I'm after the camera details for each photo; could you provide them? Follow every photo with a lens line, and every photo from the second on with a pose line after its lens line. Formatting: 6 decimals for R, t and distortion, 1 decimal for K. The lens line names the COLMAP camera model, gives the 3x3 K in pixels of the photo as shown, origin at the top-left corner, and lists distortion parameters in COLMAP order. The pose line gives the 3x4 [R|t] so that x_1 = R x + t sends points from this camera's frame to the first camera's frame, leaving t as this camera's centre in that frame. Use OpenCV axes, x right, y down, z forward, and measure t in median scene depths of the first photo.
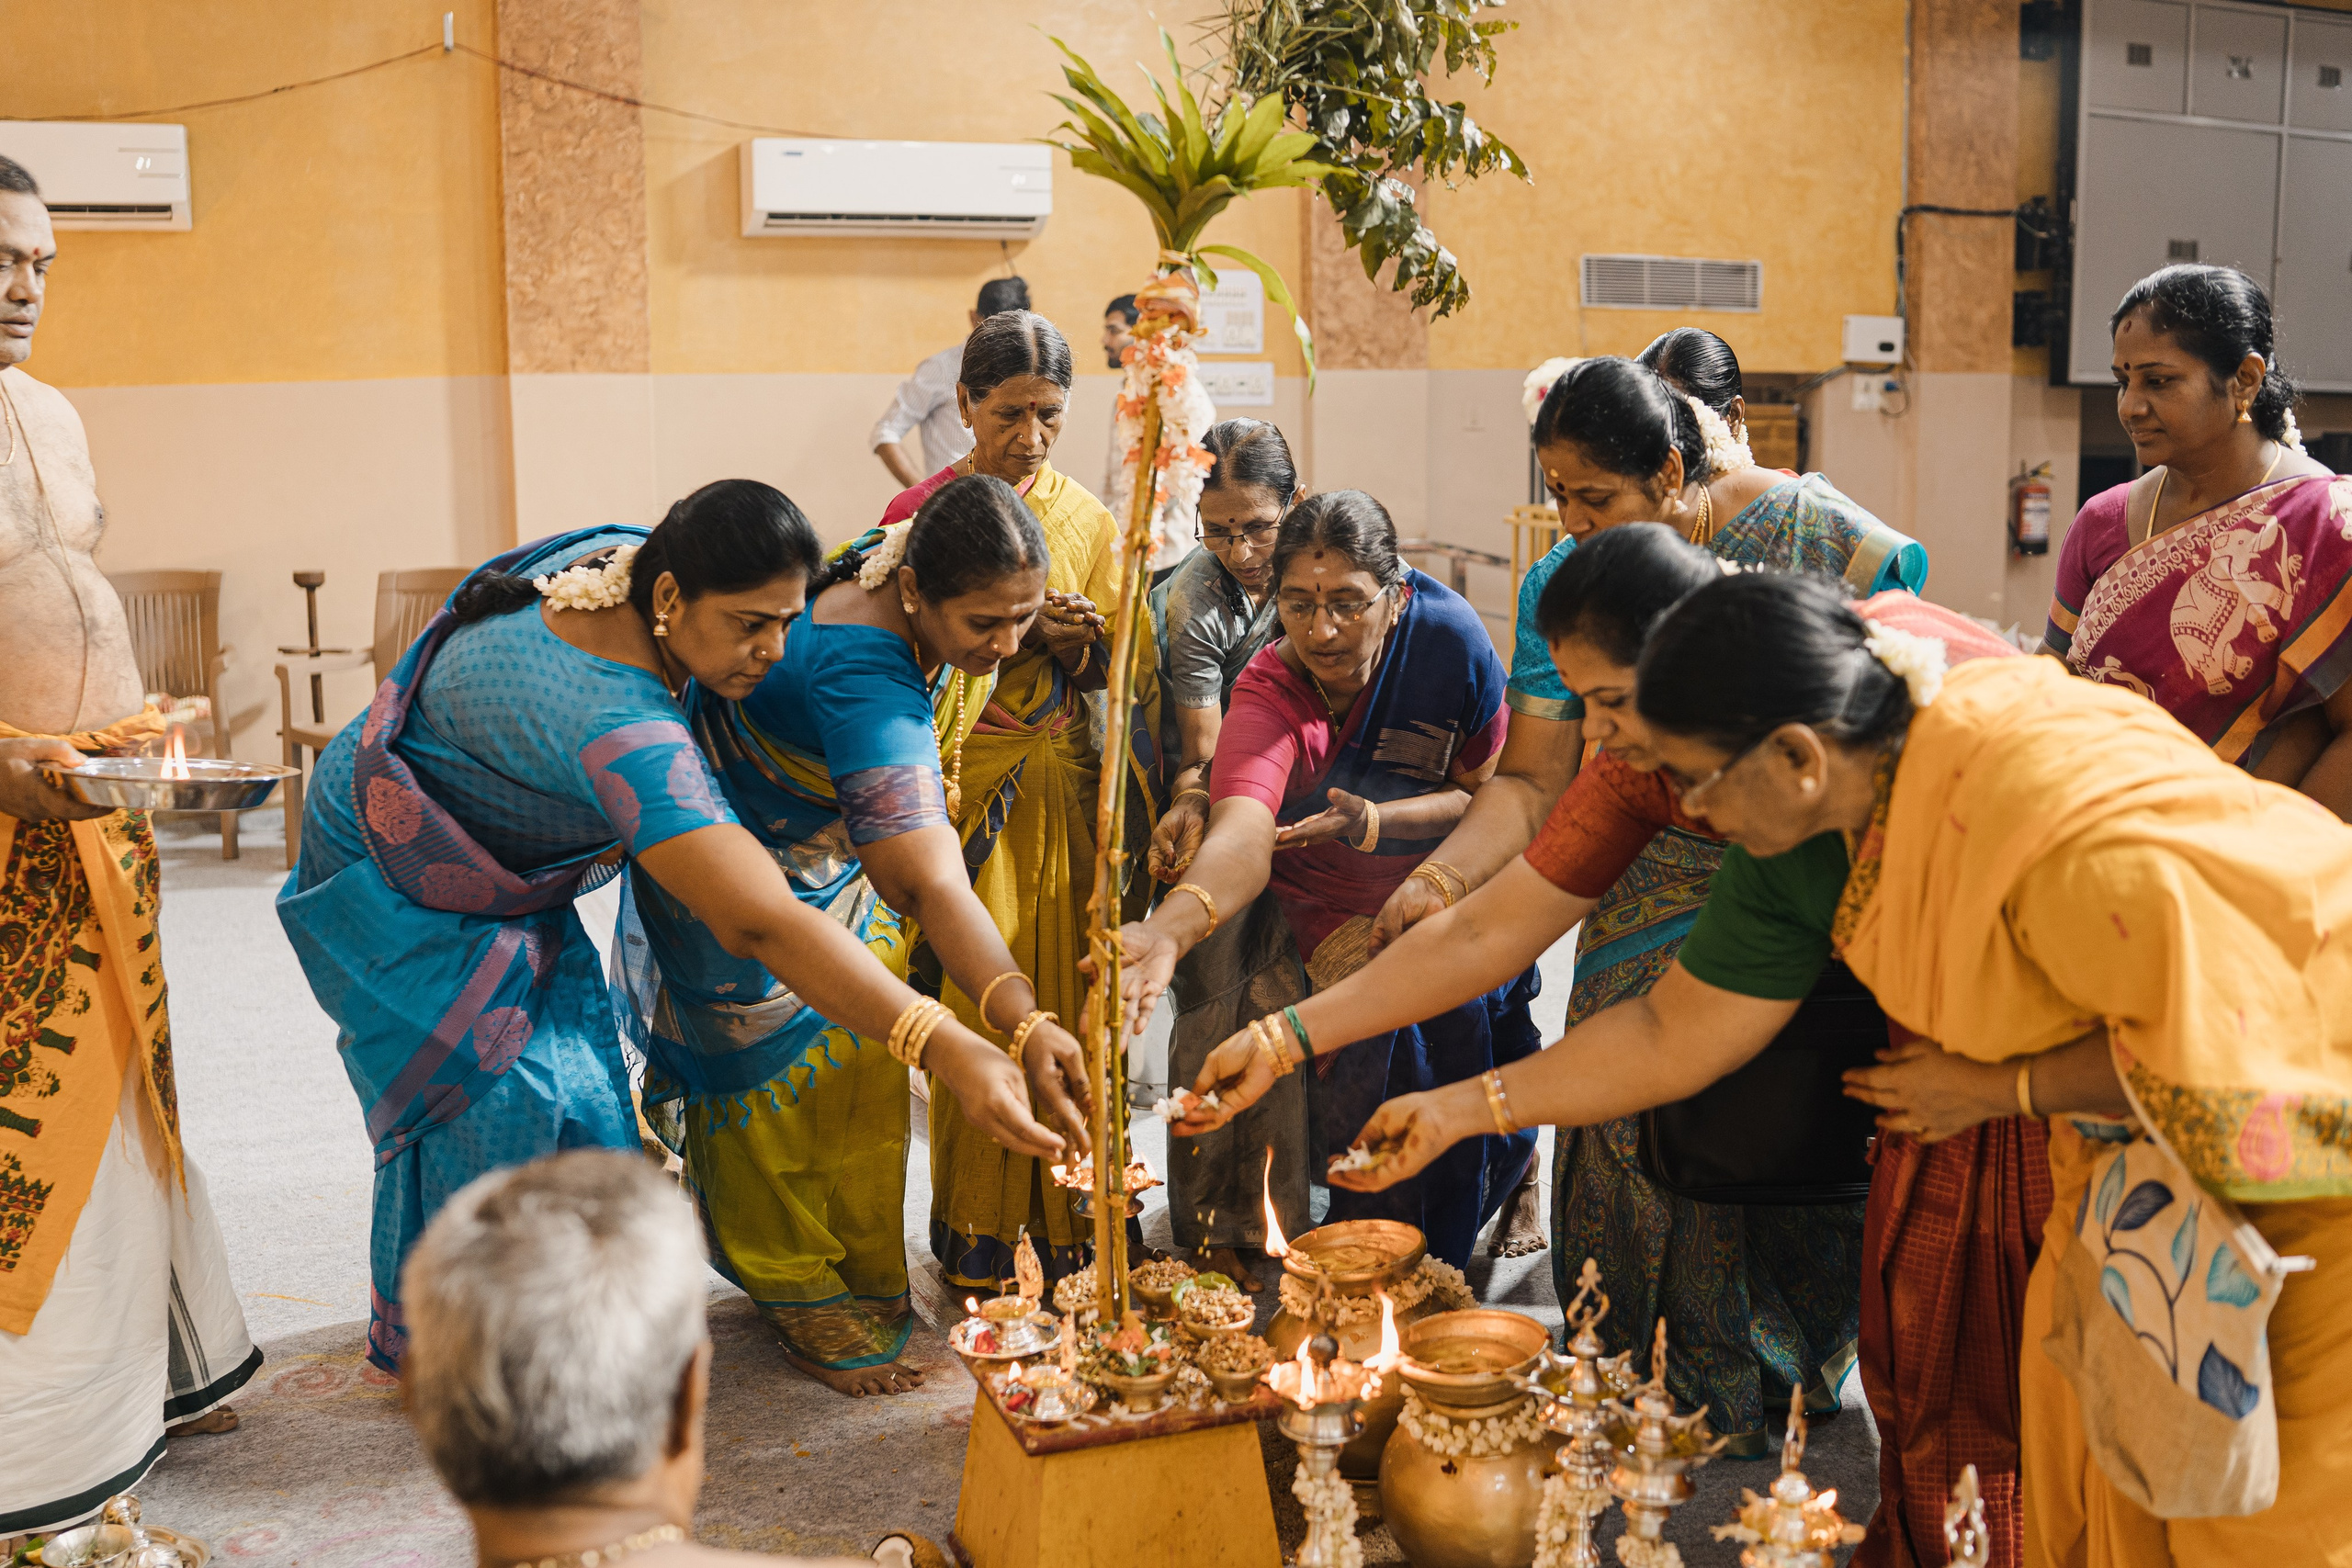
lens RADIAL K [[2289.9, 0, 1170.6], [0, 2289.9, 768.5], [0, 0, 1]] dist [-0.170208, 0.141610]
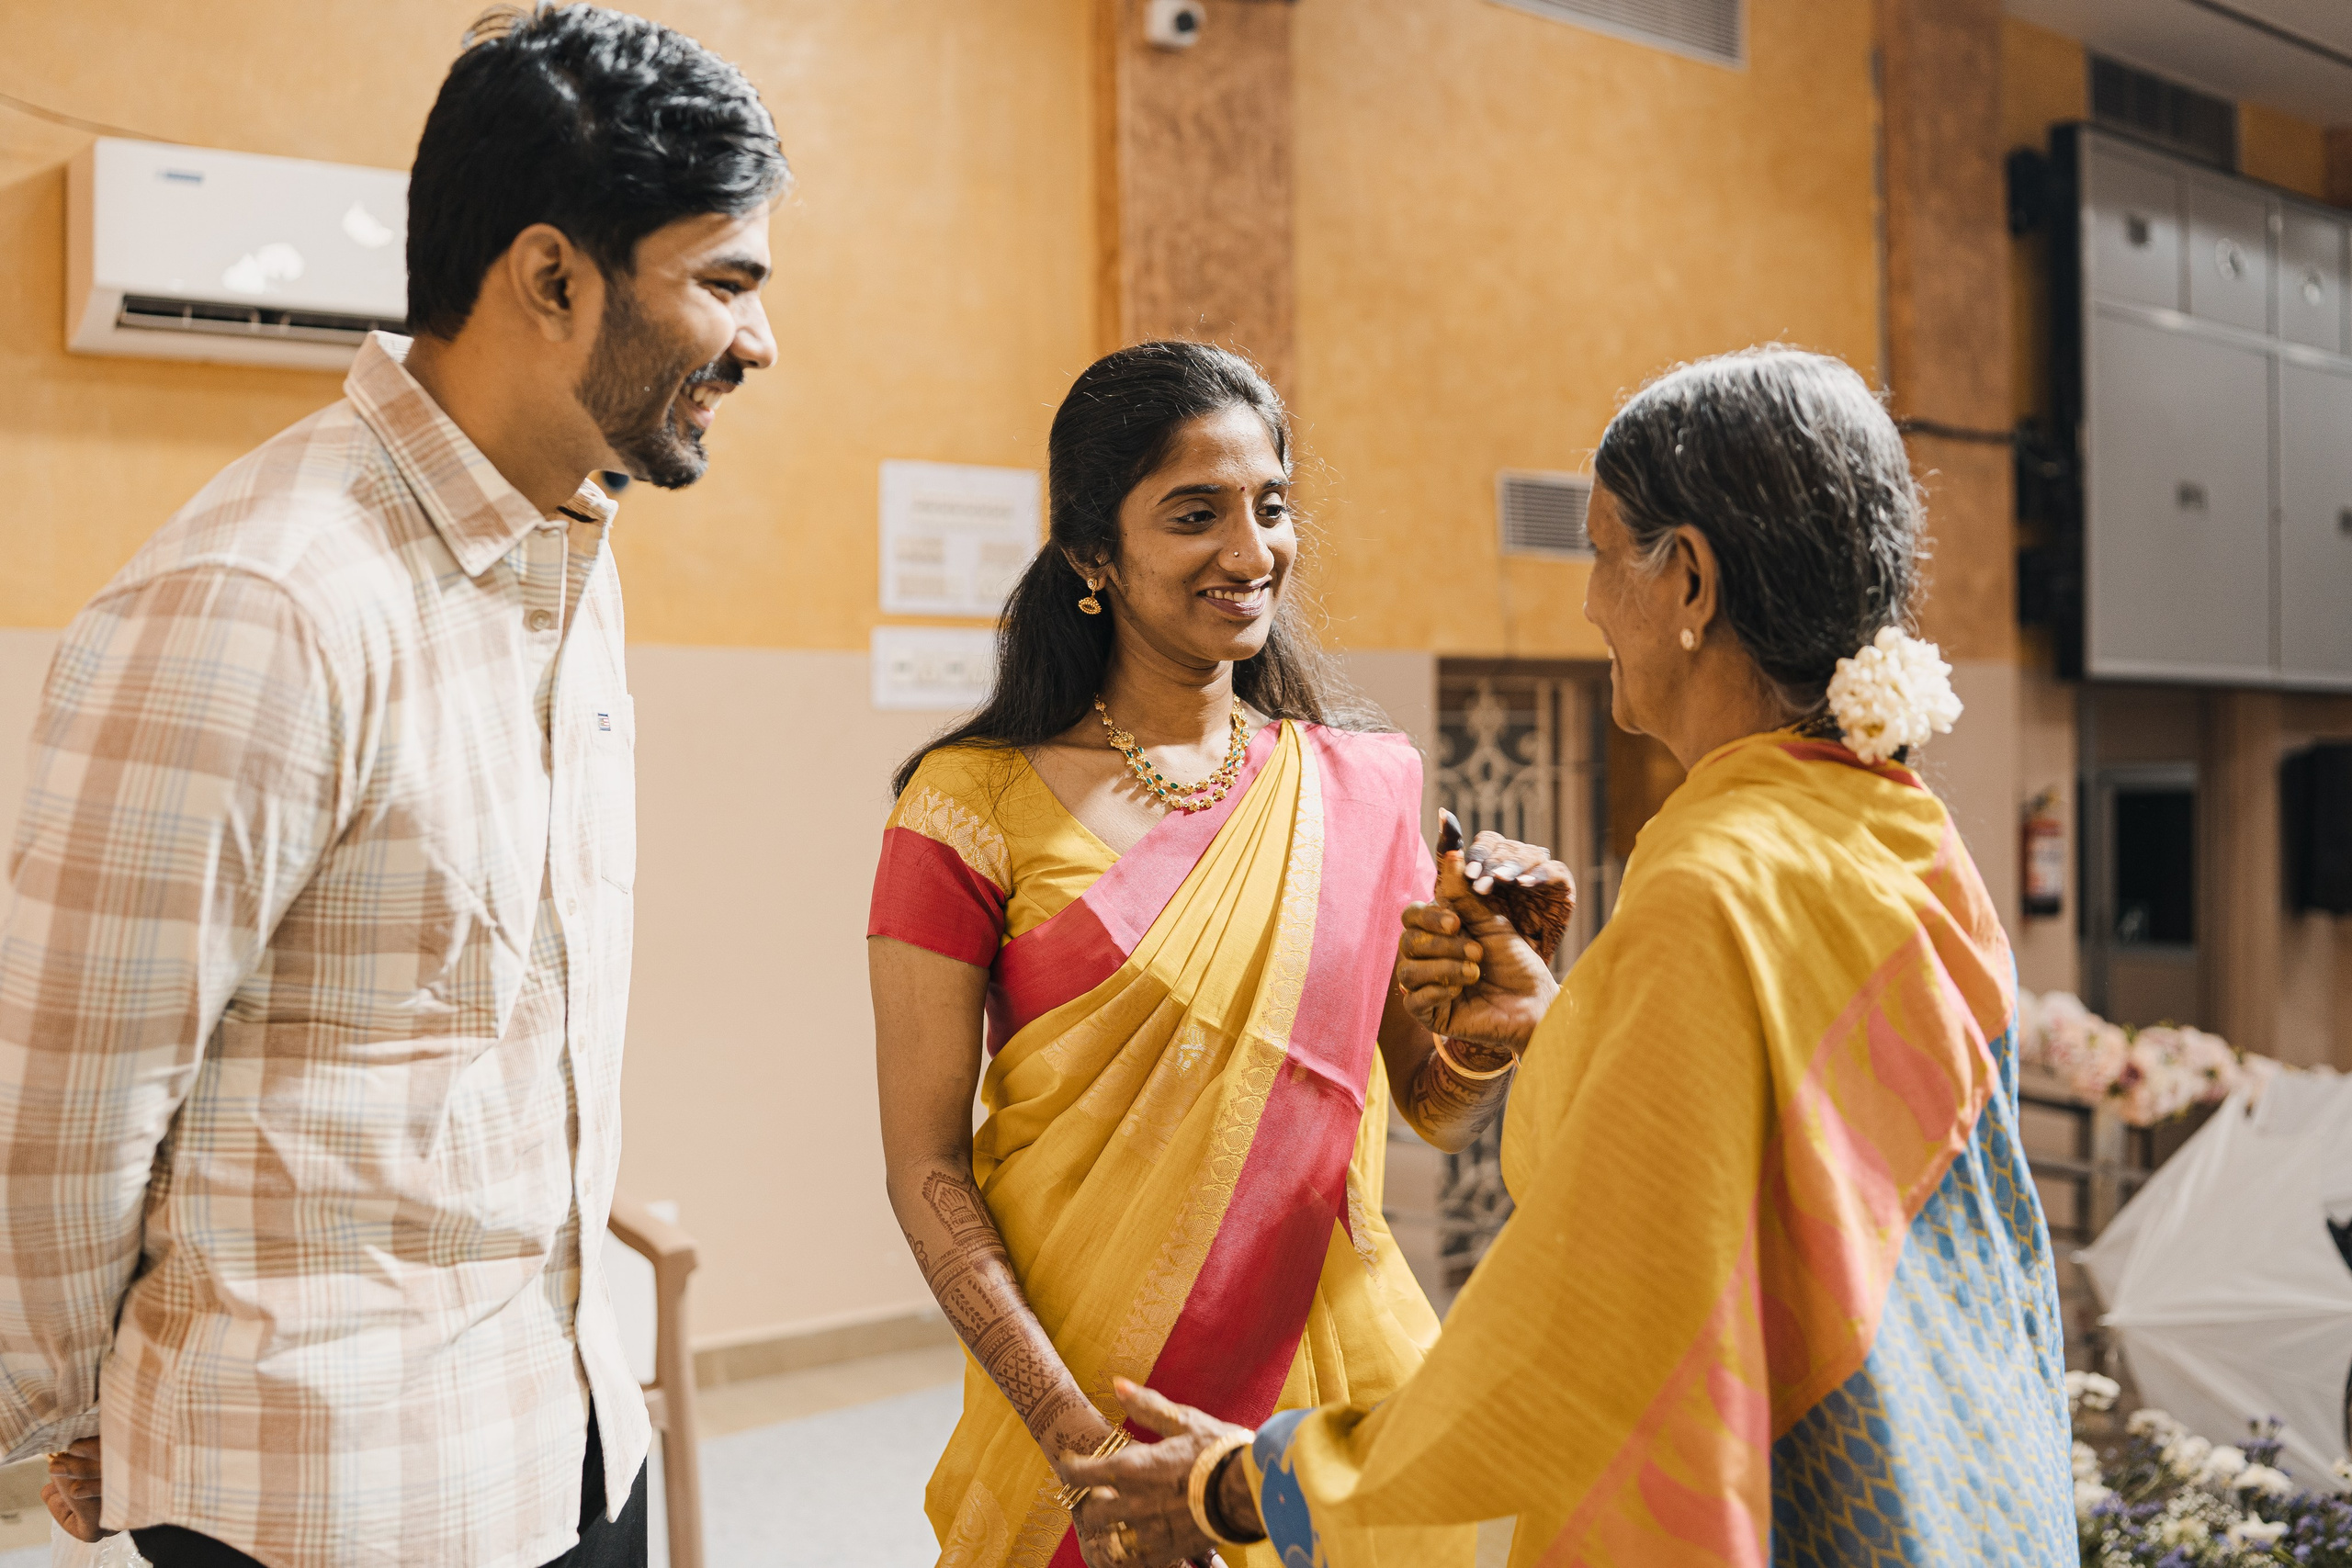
lens RADIAL K [[2308.3, 0, 1168.1], [0, 2308.3, 769.1], [0, 0, 1]] dist [-0.157394, 0.152877]
pose [[0.967018, -0.002942, 0.254690, -0.067371], [0.039833, 0.989377, -0.139812, -0.055923], [-0.251573, 0.145346, 0.956862, 0.398403]]
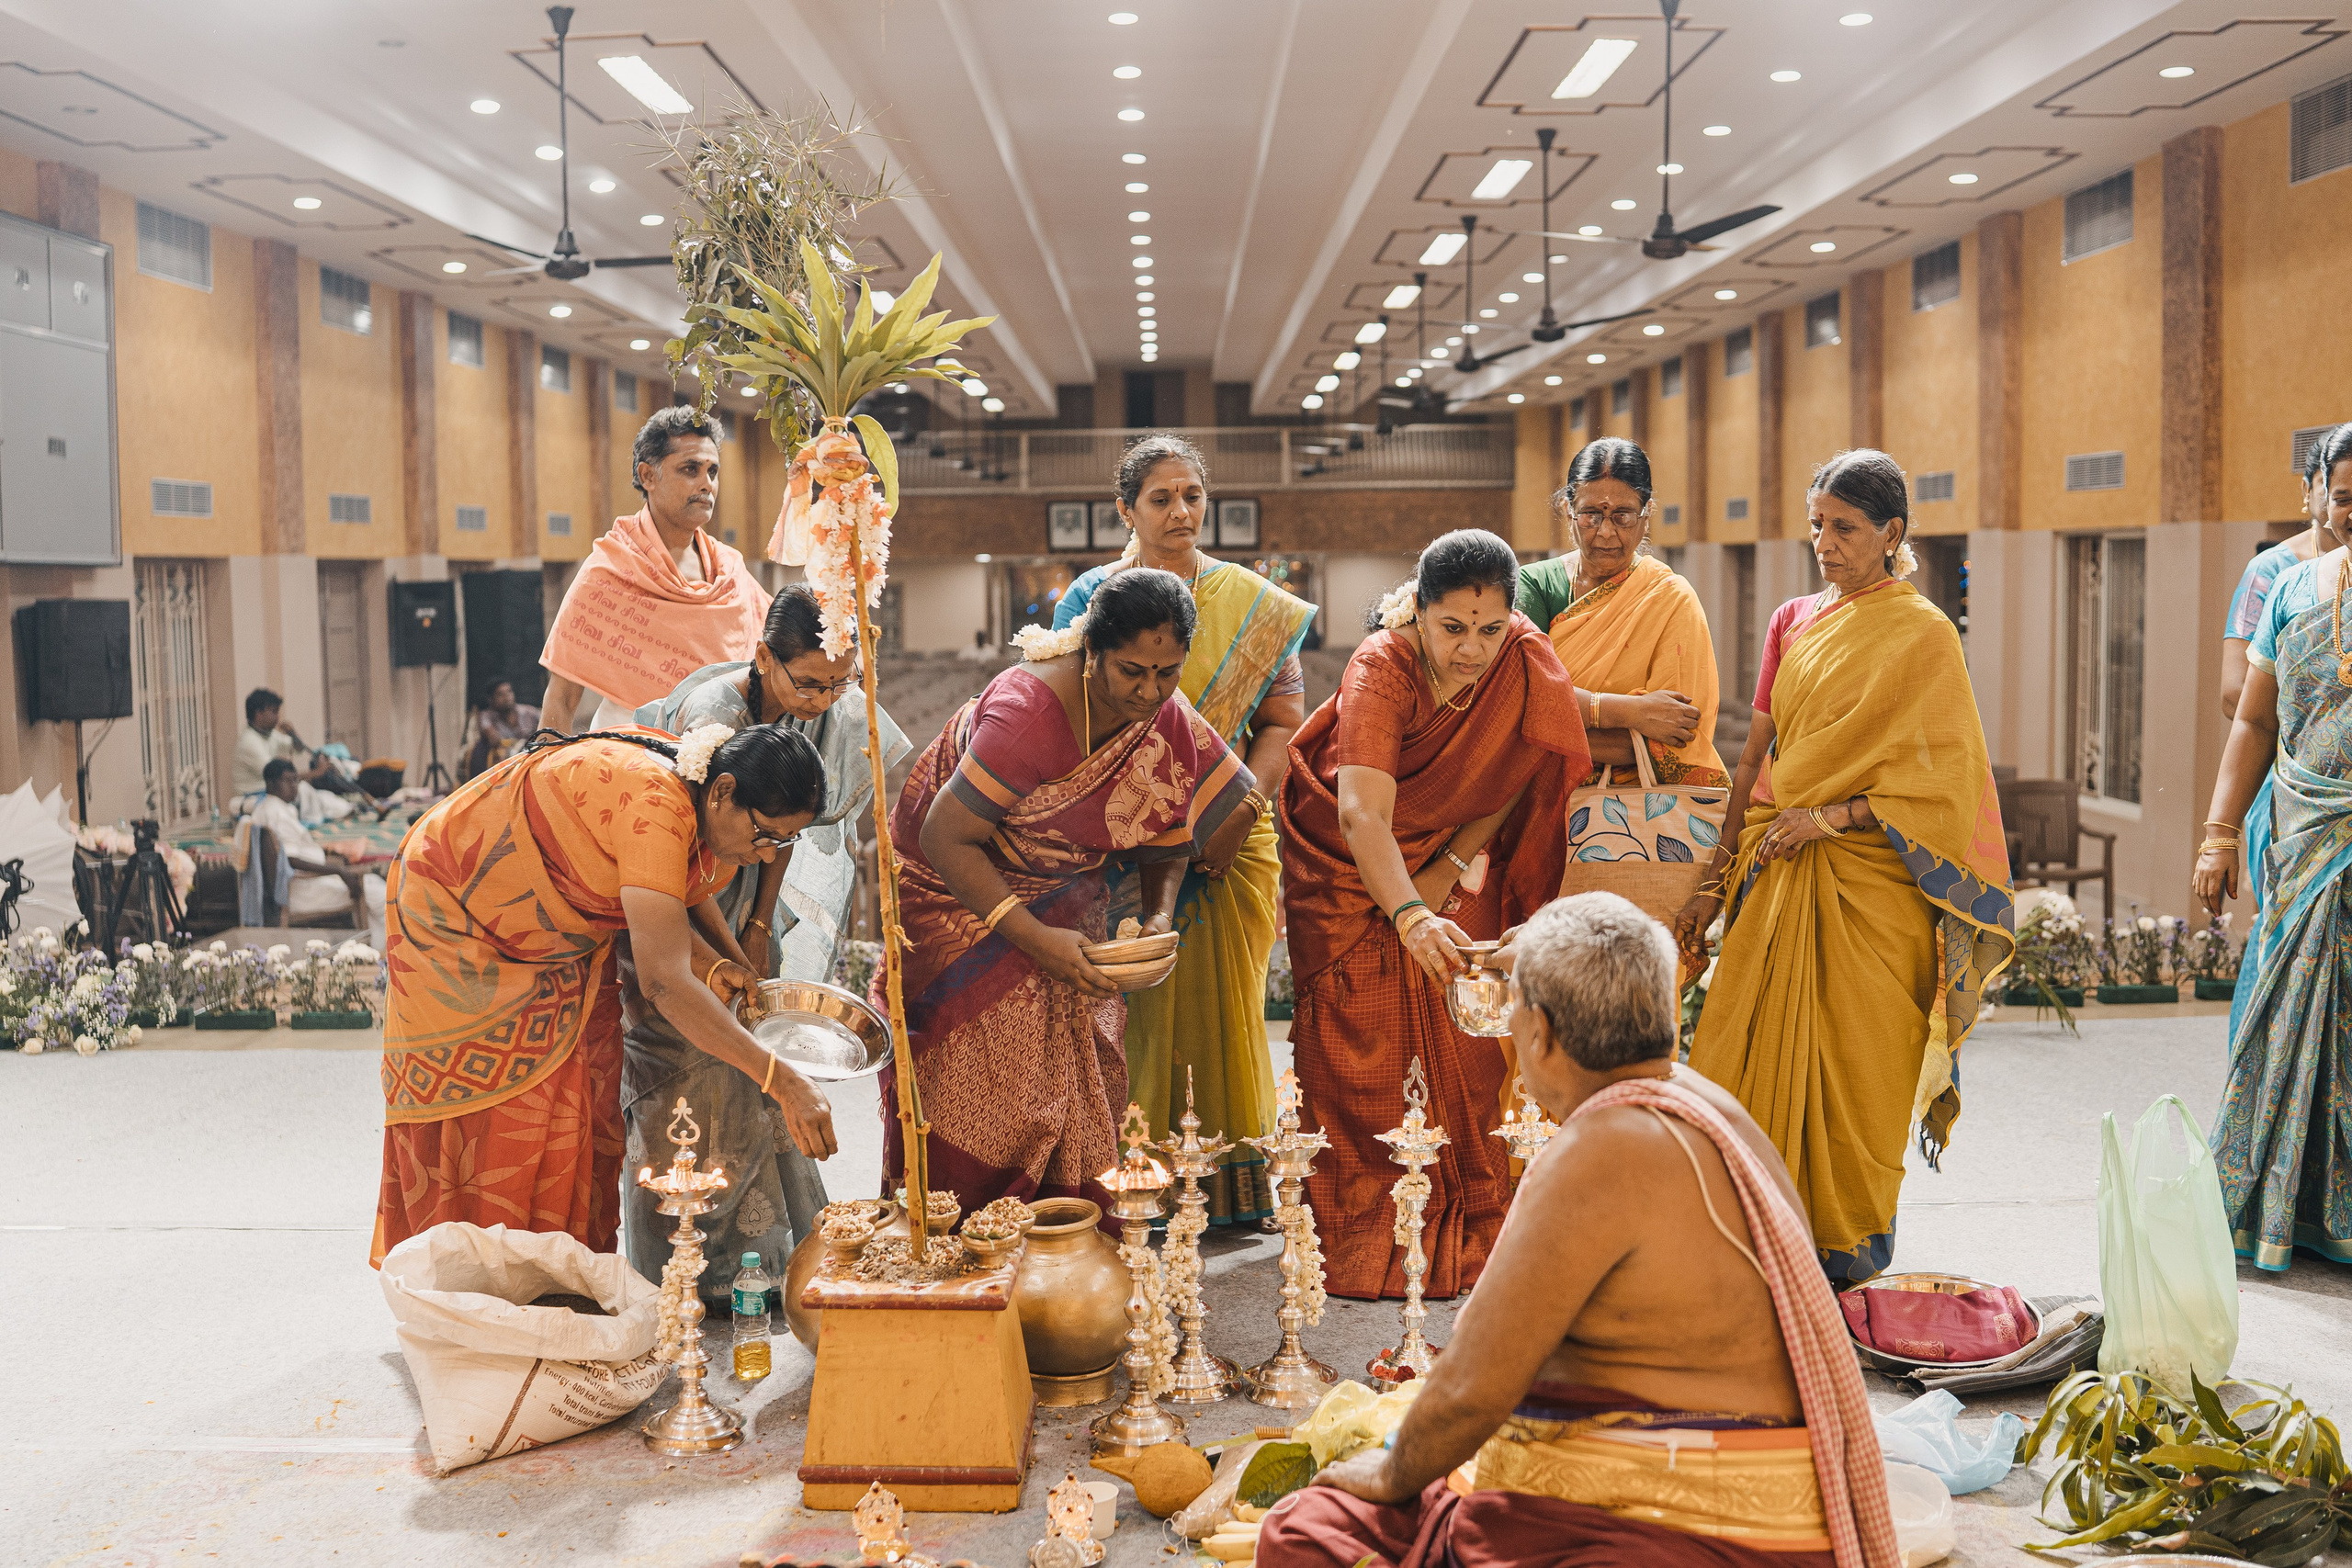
lens RADIAL K [[2281.0, 0, 1176.0], [0, 2281.0, 784.0], [0, 0, 1]] dist [-0.189777, 0.147711]
pose [[0.391199, -0.081305, 0.916707, -0.283025], [0.150254, 0.988367, 0.023541, -0.003938], [-0.907958, 0.128530, 0.398865, 0.077491]]
